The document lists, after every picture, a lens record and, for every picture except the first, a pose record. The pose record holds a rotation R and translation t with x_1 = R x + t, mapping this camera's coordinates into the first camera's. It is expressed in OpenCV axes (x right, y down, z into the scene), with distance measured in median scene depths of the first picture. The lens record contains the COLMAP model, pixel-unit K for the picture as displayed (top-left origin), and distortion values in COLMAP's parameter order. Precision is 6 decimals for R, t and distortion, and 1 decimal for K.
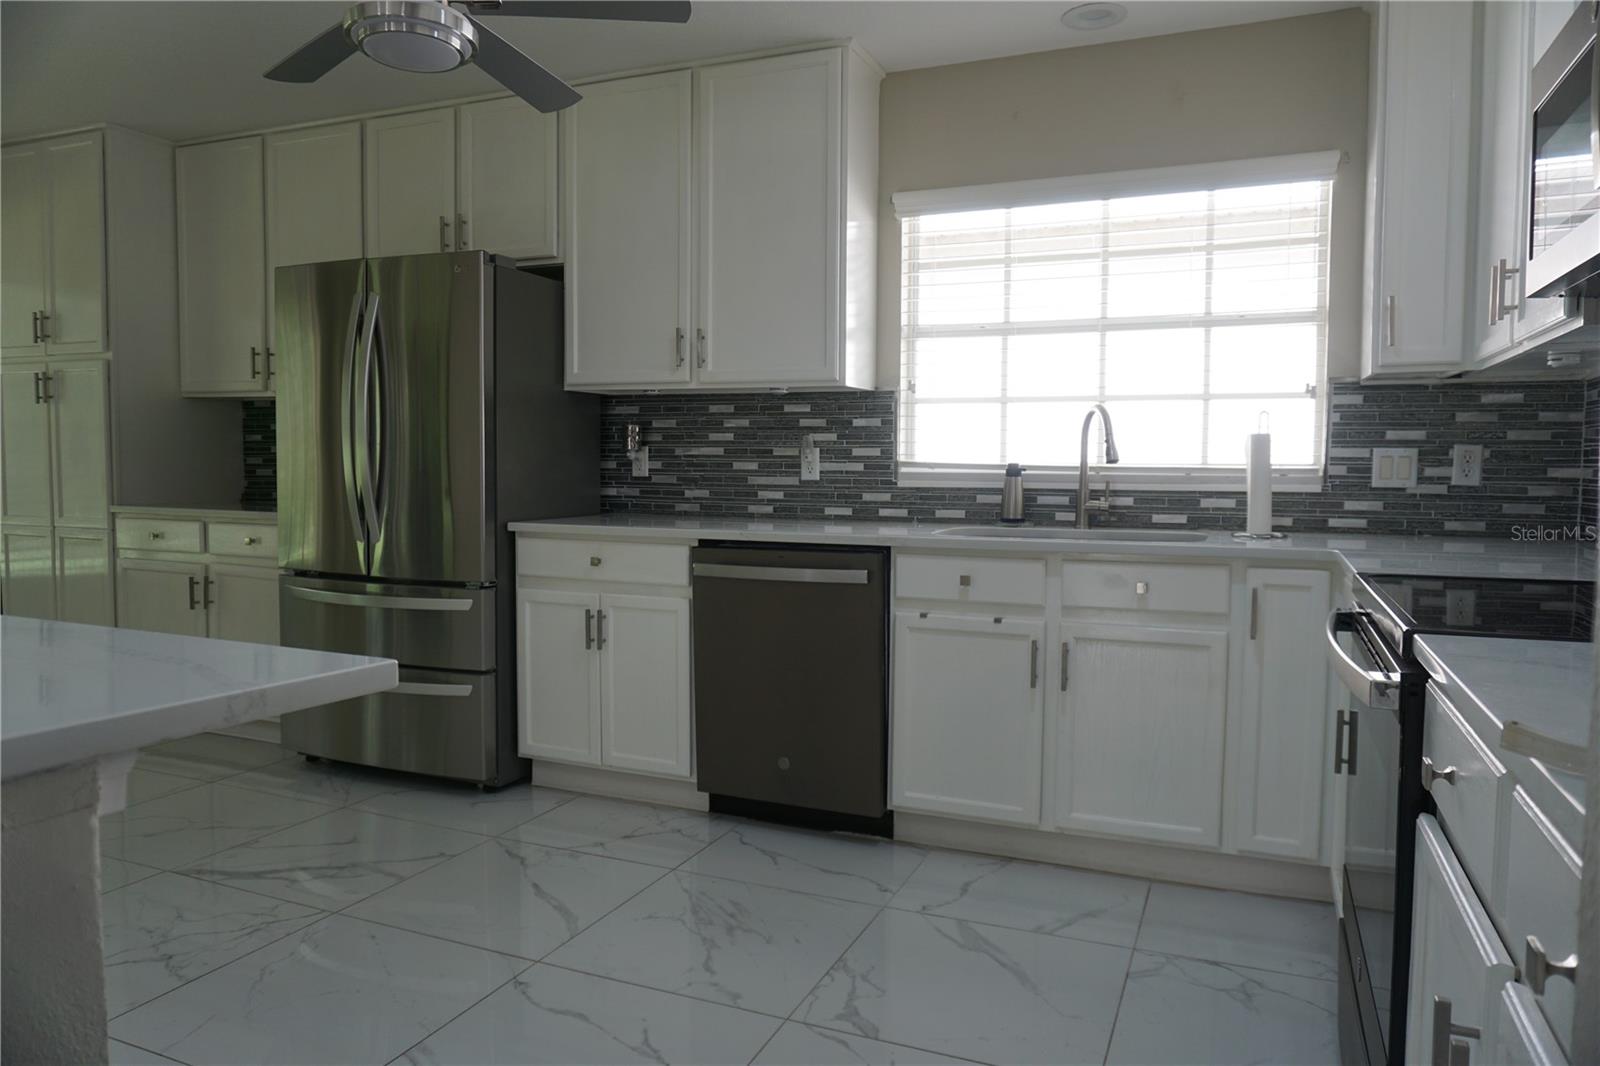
lens RADIAL K [[1064.0, 0, 797.0], [0, 1064.0, 526.9], [0, 0, 1]] dist [0.028821, 0.005938]
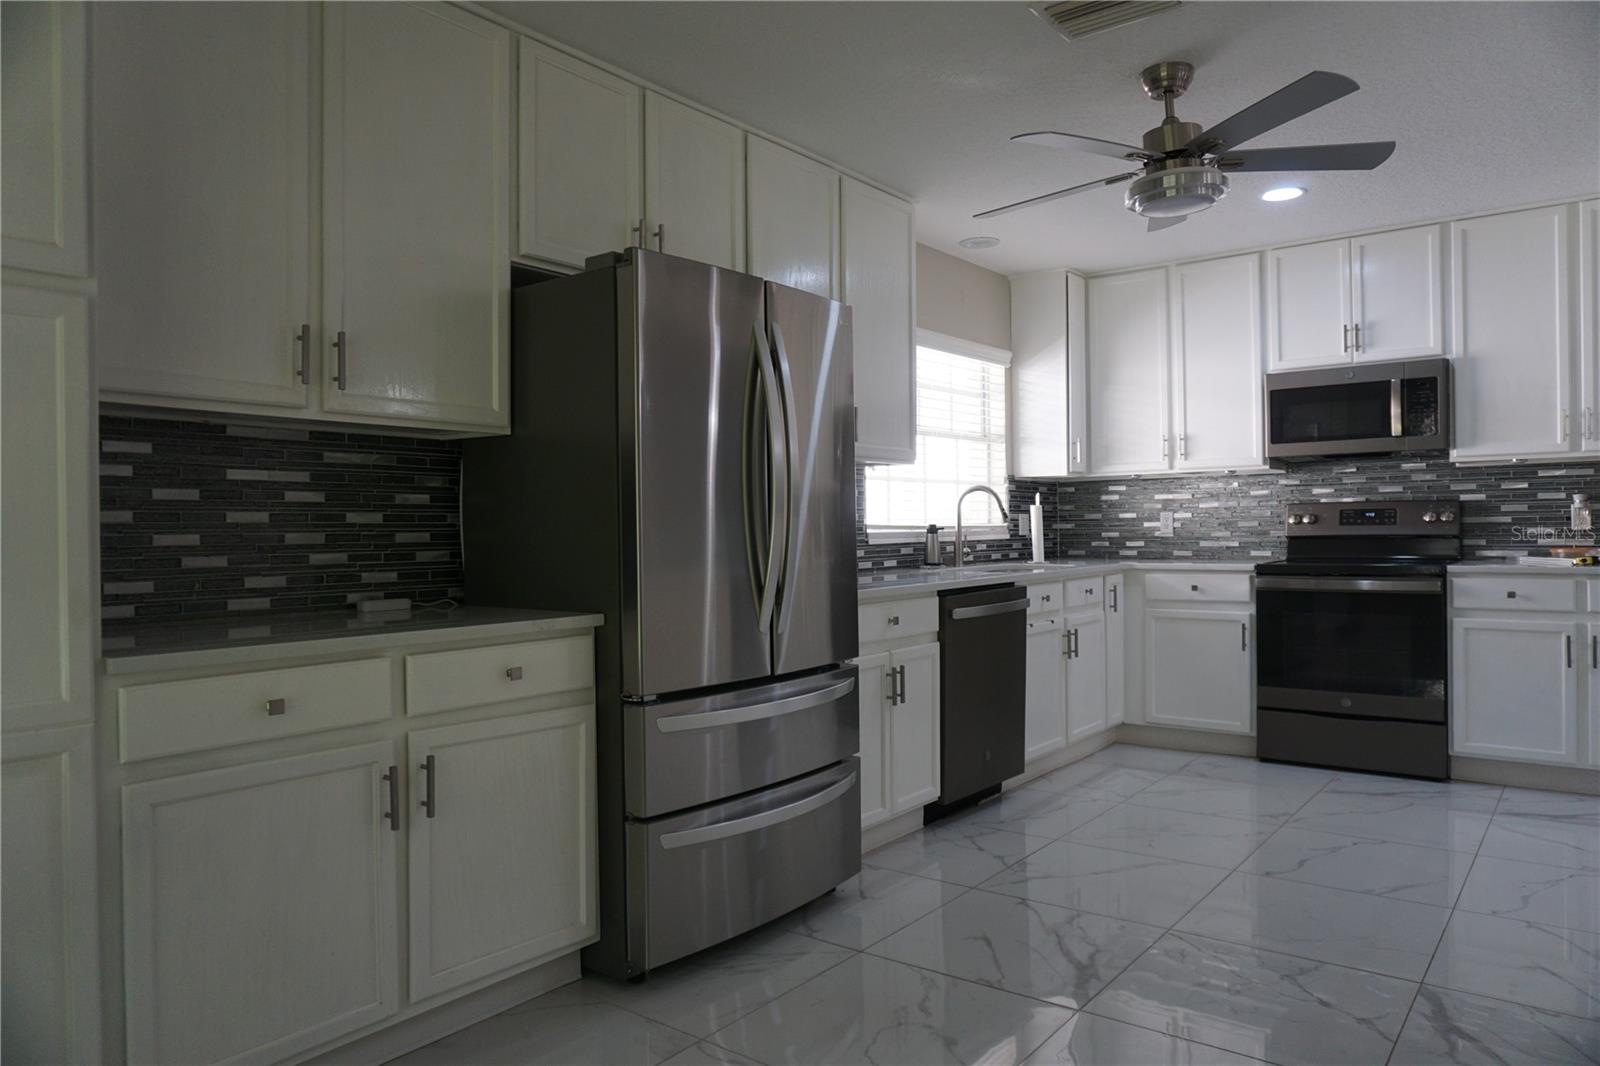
lens RADIAL K [[1064.0, 0, 799.2], [0, 1064.0, 525.6], [0, 0, 1]] dist [0.028821, 0.005938]
pose [[0.226318, -0.009589, 0.974006, -1.247526], [0.078731, 0.996860, -0.008480, -0.060548], [-0.970866, 0.078603, 0.226362, 0.852444]]
